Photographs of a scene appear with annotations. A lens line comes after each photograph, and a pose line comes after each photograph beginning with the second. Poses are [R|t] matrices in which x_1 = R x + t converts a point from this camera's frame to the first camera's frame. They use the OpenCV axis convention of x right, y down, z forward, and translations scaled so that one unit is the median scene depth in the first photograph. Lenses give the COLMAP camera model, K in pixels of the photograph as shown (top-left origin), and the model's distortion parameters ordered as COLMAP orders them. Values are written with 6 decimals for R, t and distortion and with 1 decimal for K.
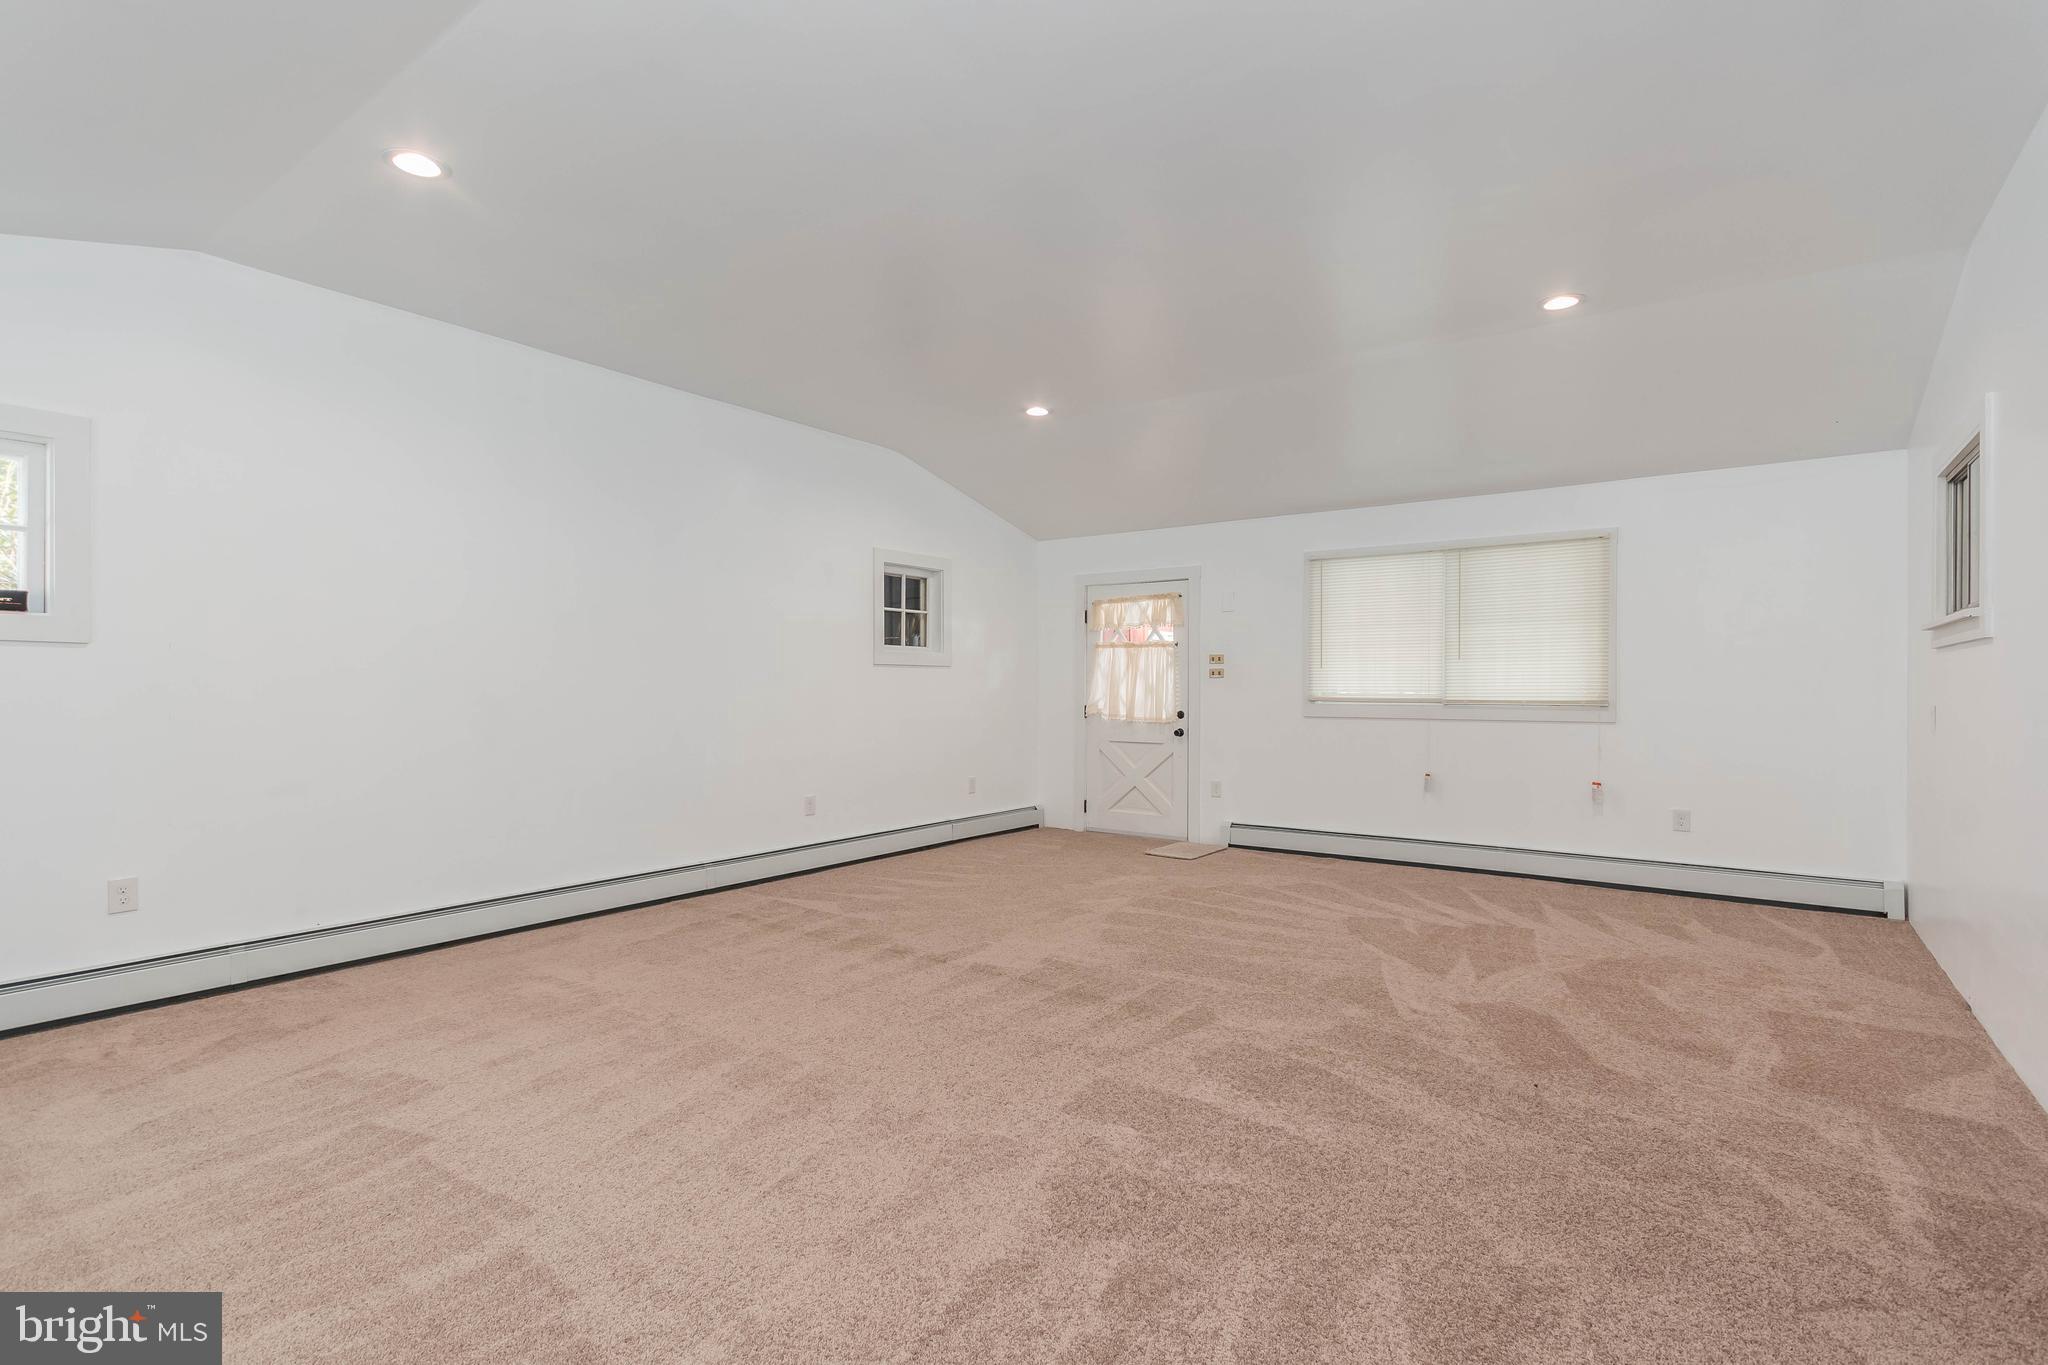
lens RADIAL K [[918.3, 0, 1024.0], [0, 918.3, 682.5], [0, 0, 1]] dist [-0.000377, 0.000209]
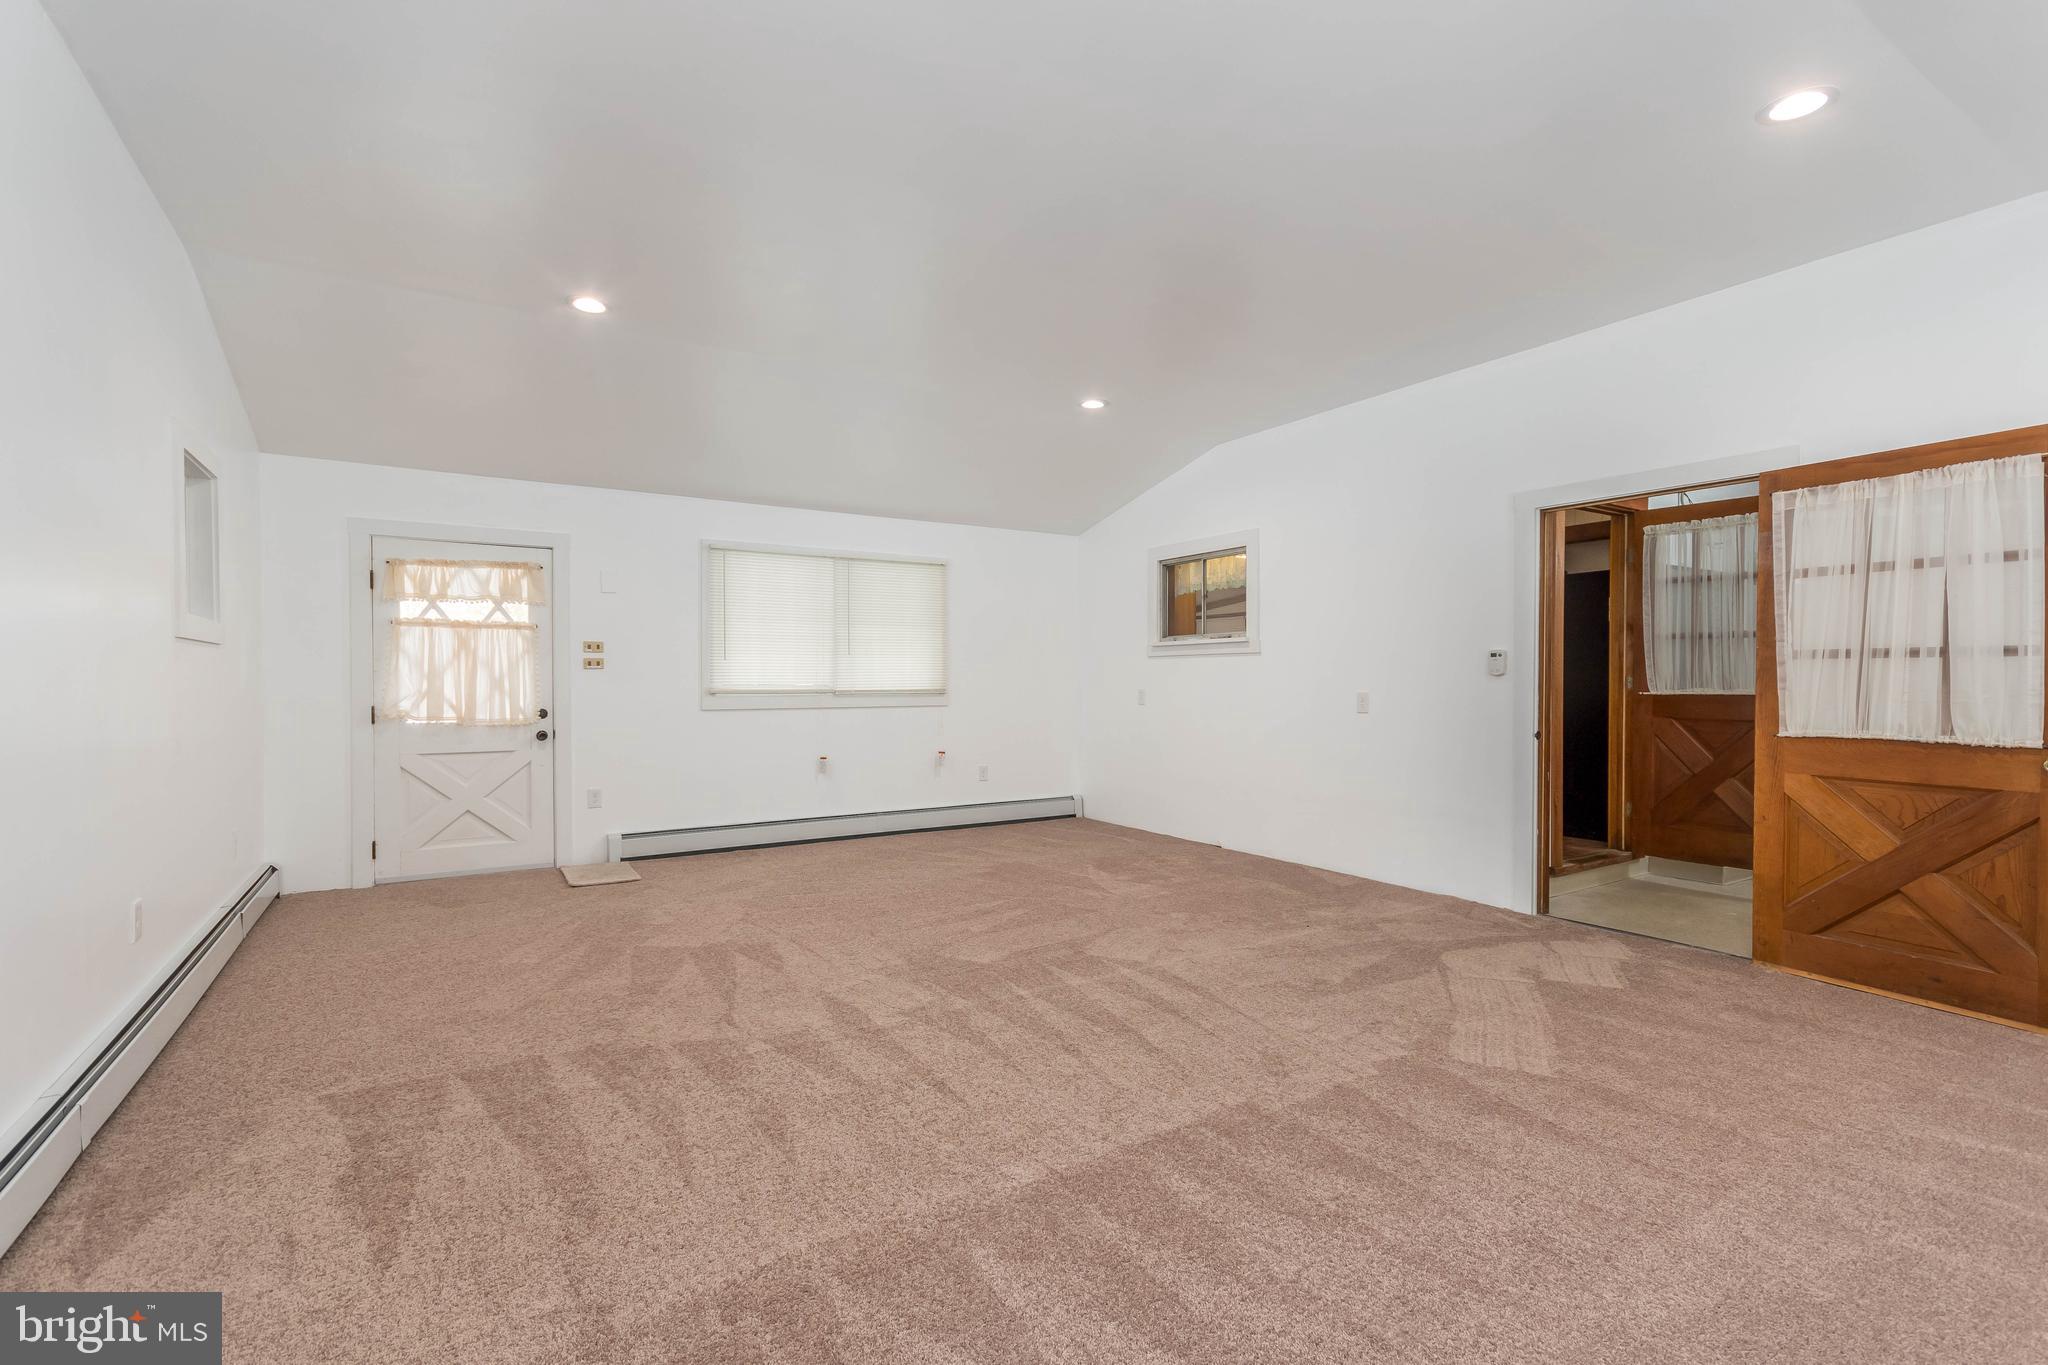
lens RADIAL K [[902.7, 0, 1025.3], [0, 902.7, 698.6], [0, 0, 1]] dist [-0.000681, 0.001308]
pose [[0.399561, -0.022582, 0.916428, -0.393377], [-0.002991, 0.999659, 0.025937, -0.000403], [-0.916702, -0.013105, 0.399357, 0.287022]]
